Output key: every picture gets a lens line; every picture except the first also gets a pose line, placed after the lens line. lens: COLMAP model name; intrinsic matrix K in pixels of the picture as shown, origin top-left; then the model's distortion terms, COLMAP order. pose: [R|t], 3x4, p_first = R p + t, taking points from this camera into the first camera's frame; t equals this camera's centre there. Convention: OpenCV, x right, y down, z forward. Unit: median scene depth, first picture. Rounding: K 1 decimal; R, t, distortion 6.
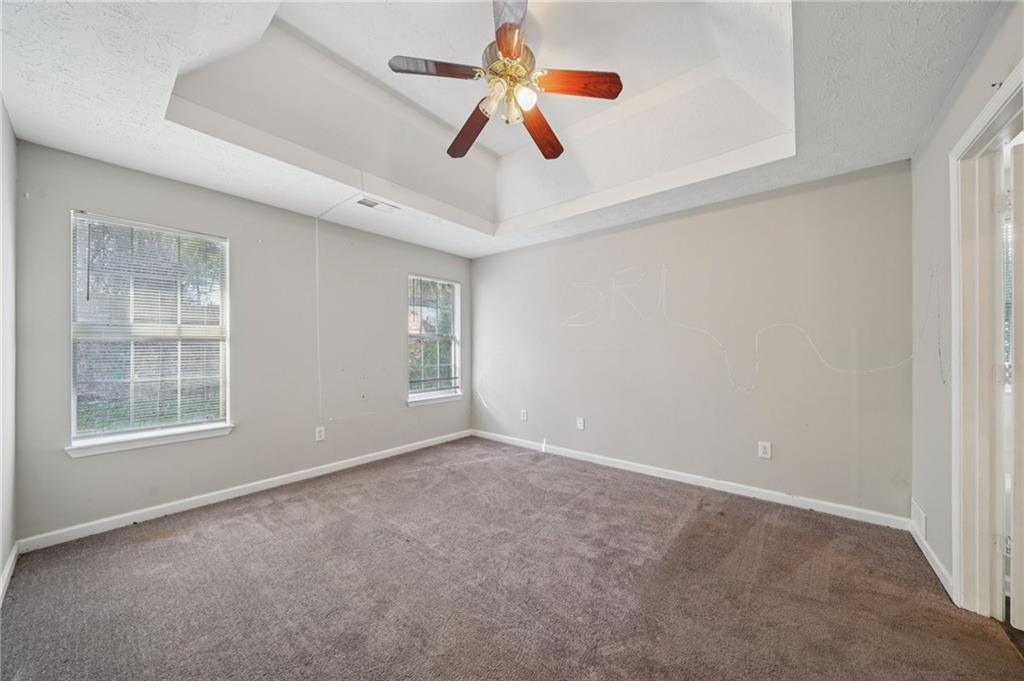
lens RADIAL K [[346.9, 0, 511.1], [0, 346.9, 347.1], [0, 0, 1]] dist [-0.001092, -0.000115]
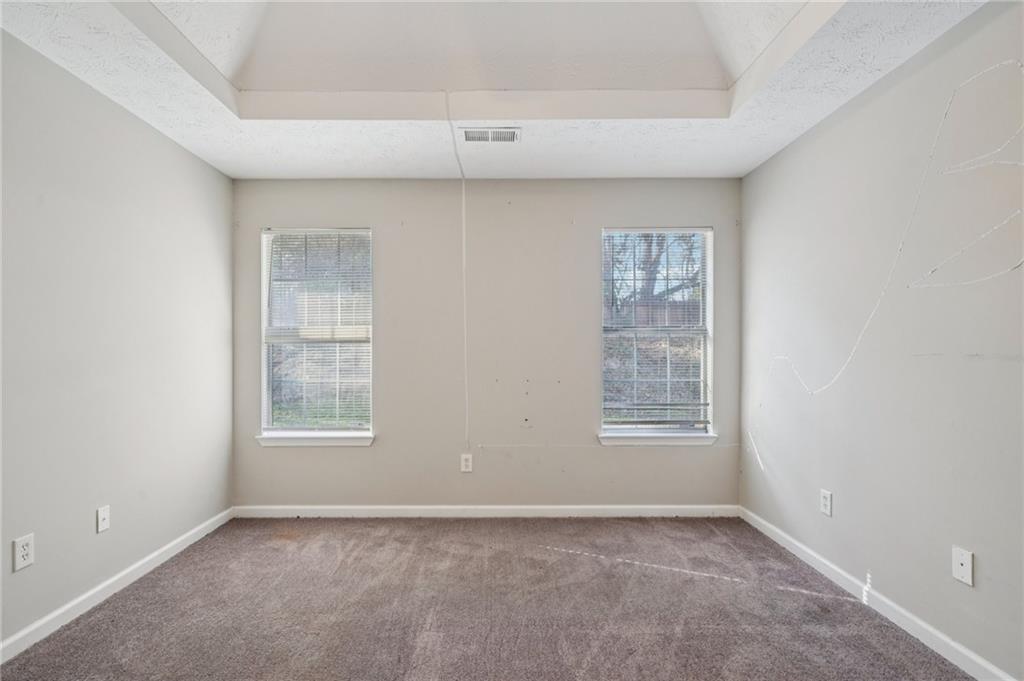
lens RADIAL K [[485.6, 0, 508.9], [0, 485.6, 354.1], [0, 0, 1]] dist [0.002281, 0.000022]
pose [[0.644459, 0.004289, -0.764626, 0.320107], [0.002676, 0.999965, 0.007865, 0.003712], [0.764634, -0.007115, 0.644426, 0.388288]]
